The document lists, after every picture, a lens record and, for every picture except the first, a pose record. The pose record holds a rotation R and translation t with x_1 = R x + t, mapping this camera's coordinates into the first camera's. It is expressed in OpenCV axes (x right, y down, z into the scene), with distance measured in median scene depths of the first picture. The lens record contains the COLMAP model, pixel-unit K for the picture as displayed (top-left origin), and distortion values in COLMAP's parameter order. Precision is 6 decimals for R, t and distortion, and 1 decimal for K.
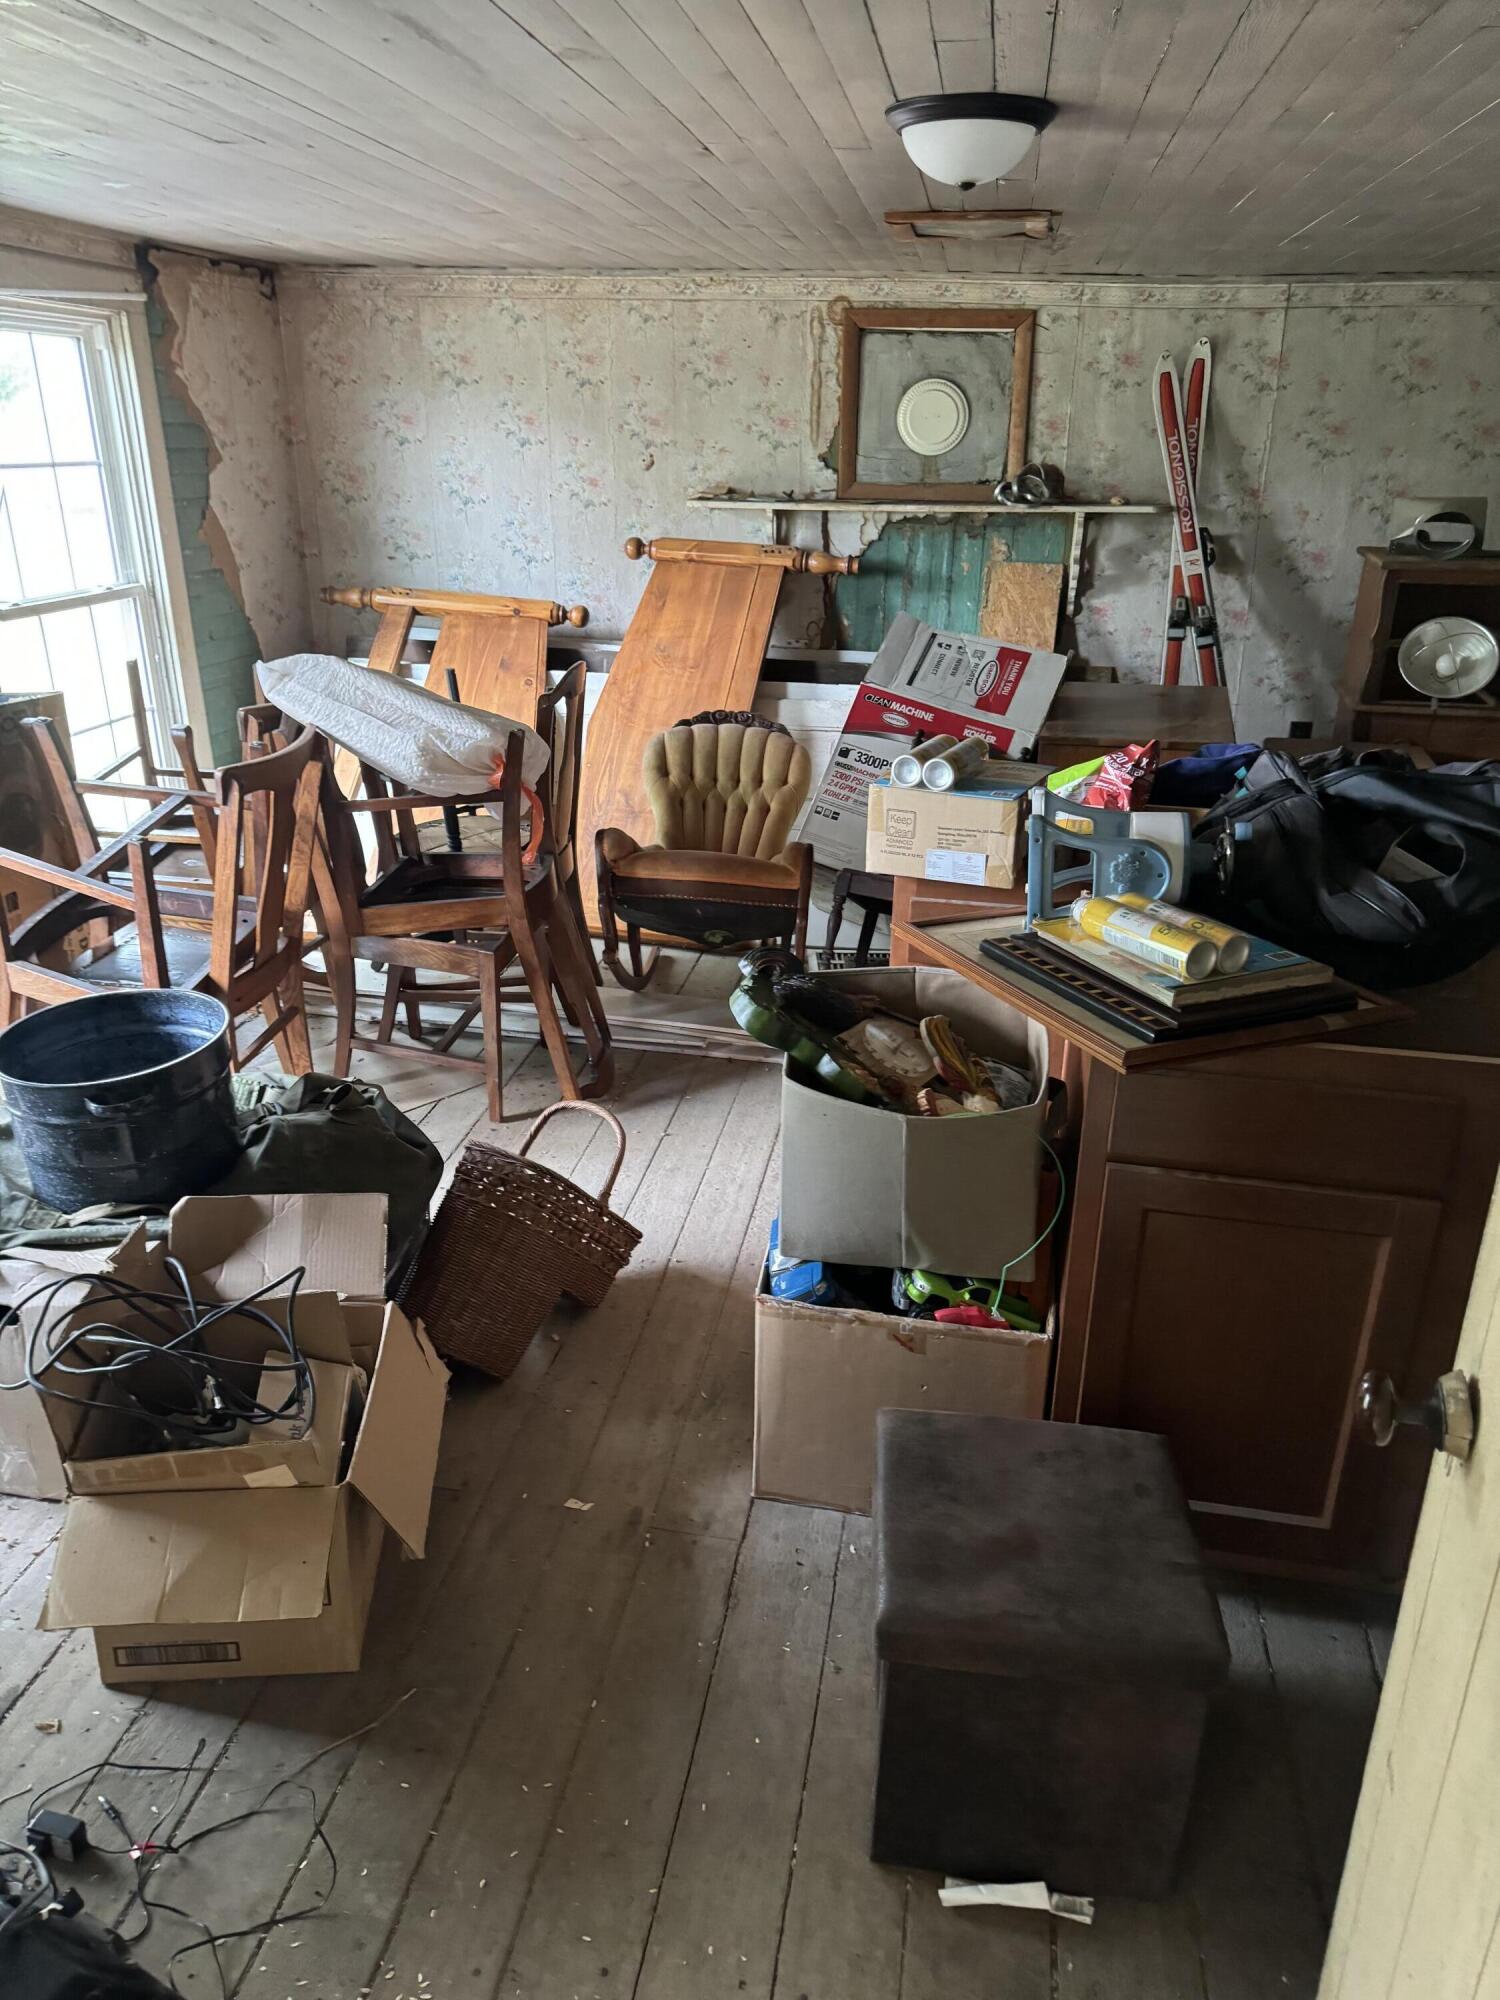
lens RADIAL K [[1449.4, 0, 750.0], [0, 1449.4, 1000.0], [0, 0, 1]] dist [-0.007400, 0.027090]
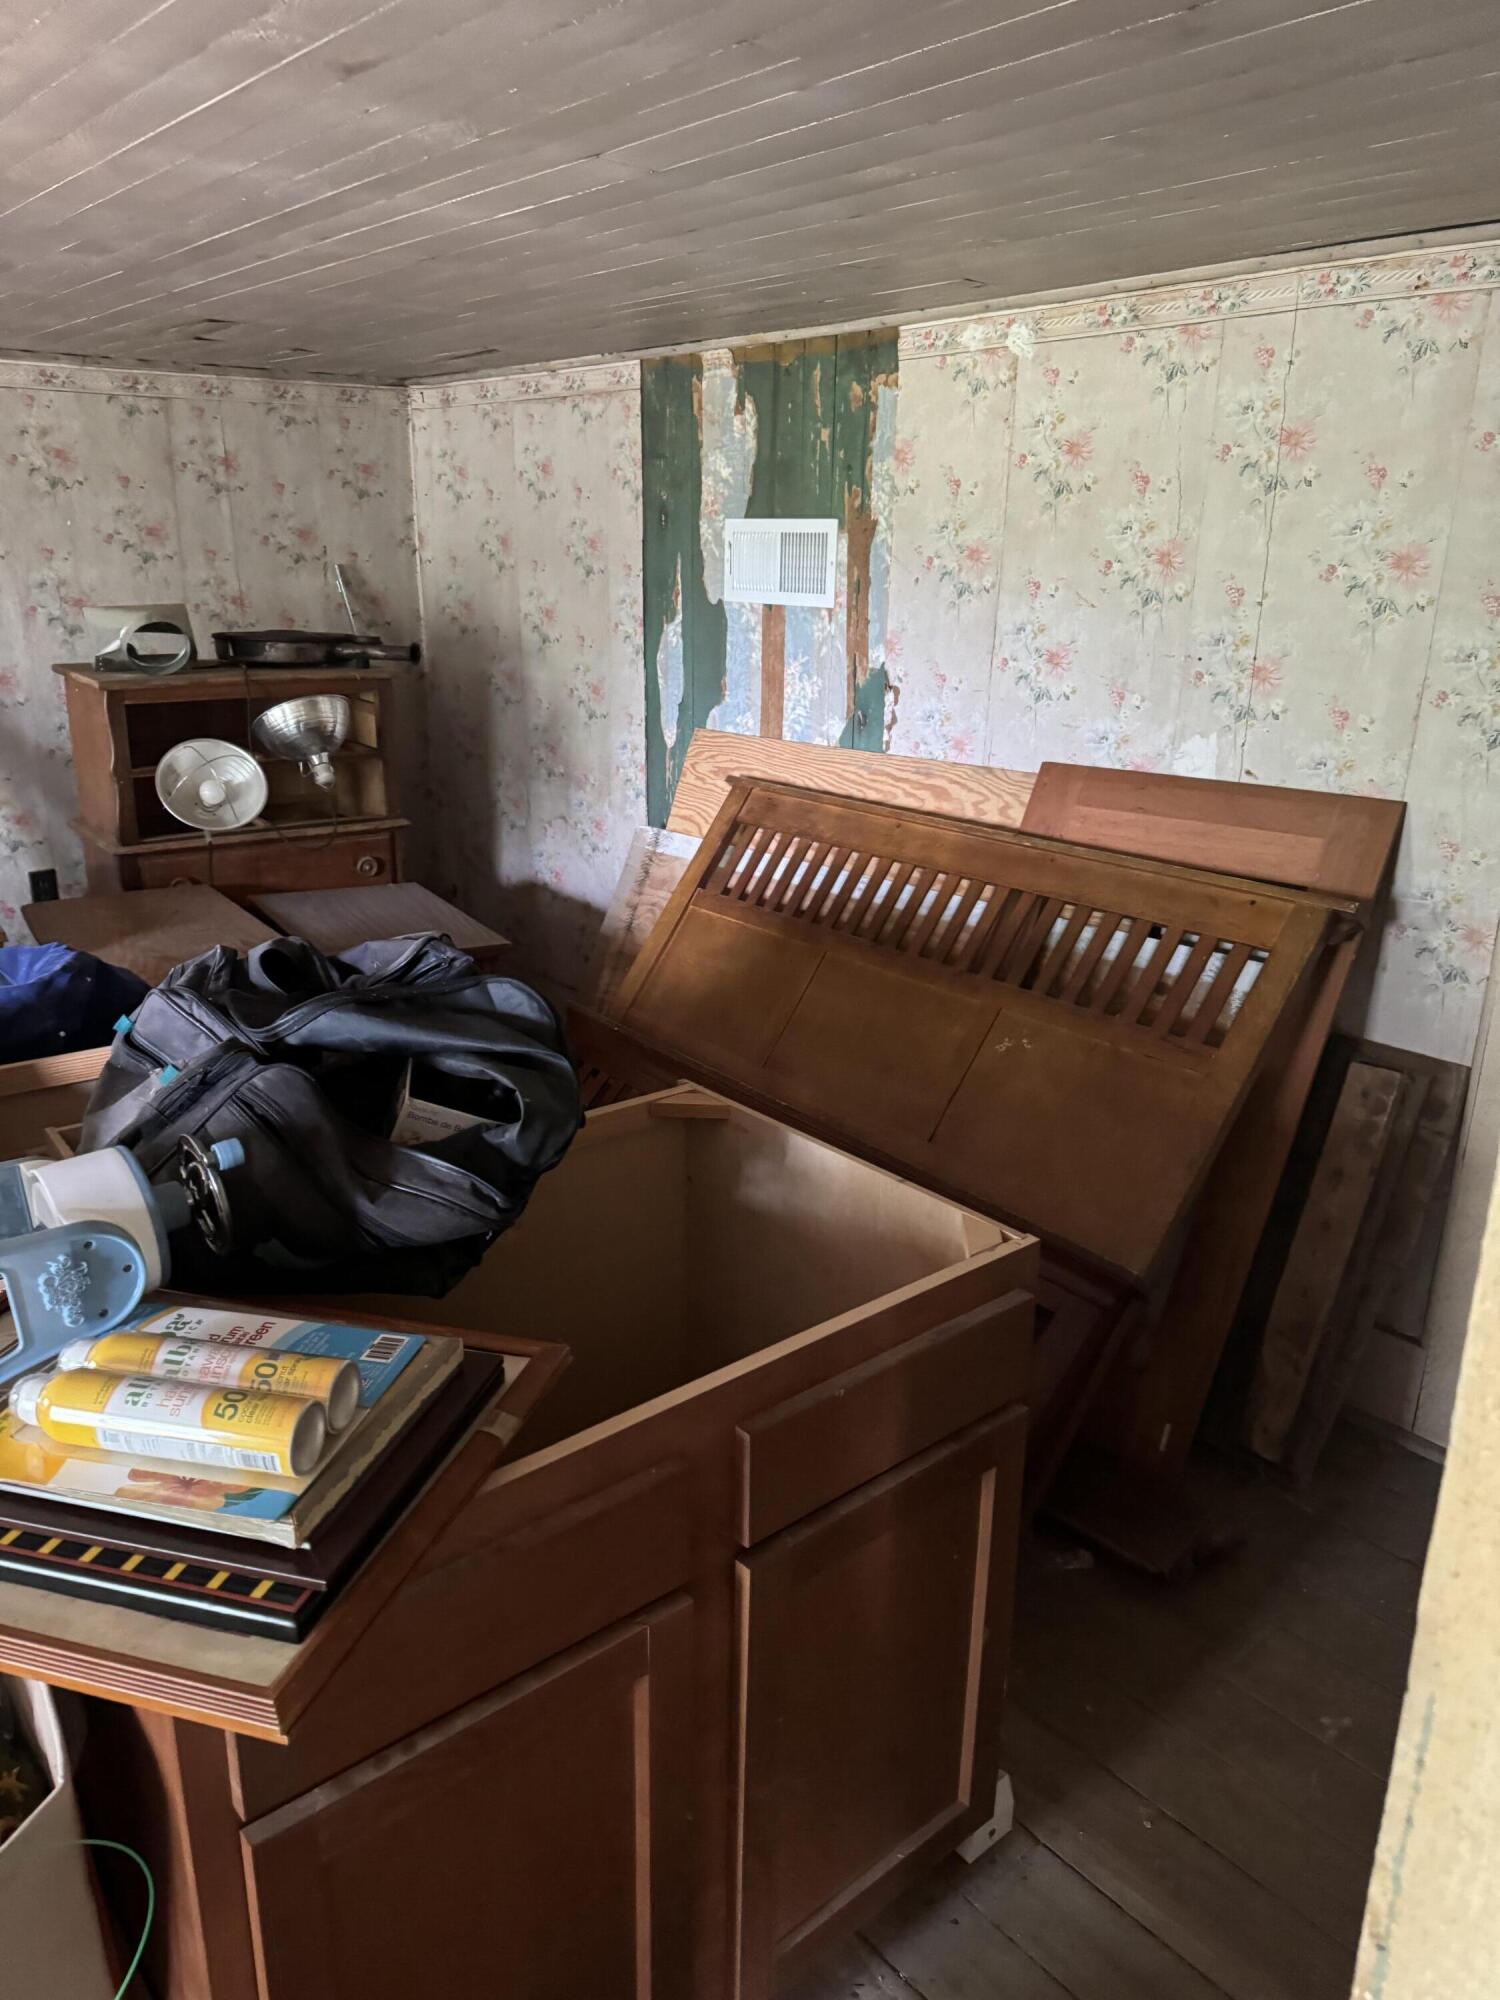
lens RADIAL K [[1449.4, 0, 750.0], [0, 1449.4, 1000.0], [0, 0, 1]] dist [-0.007400, 0.027090]
pose [[0.640093, -0.241772, 0.729264, 0.028382], [0.284082, 0.956405, 0.067730, -0.117630], [-0.713847, 0.163817, 0.680871, 0.288763]]
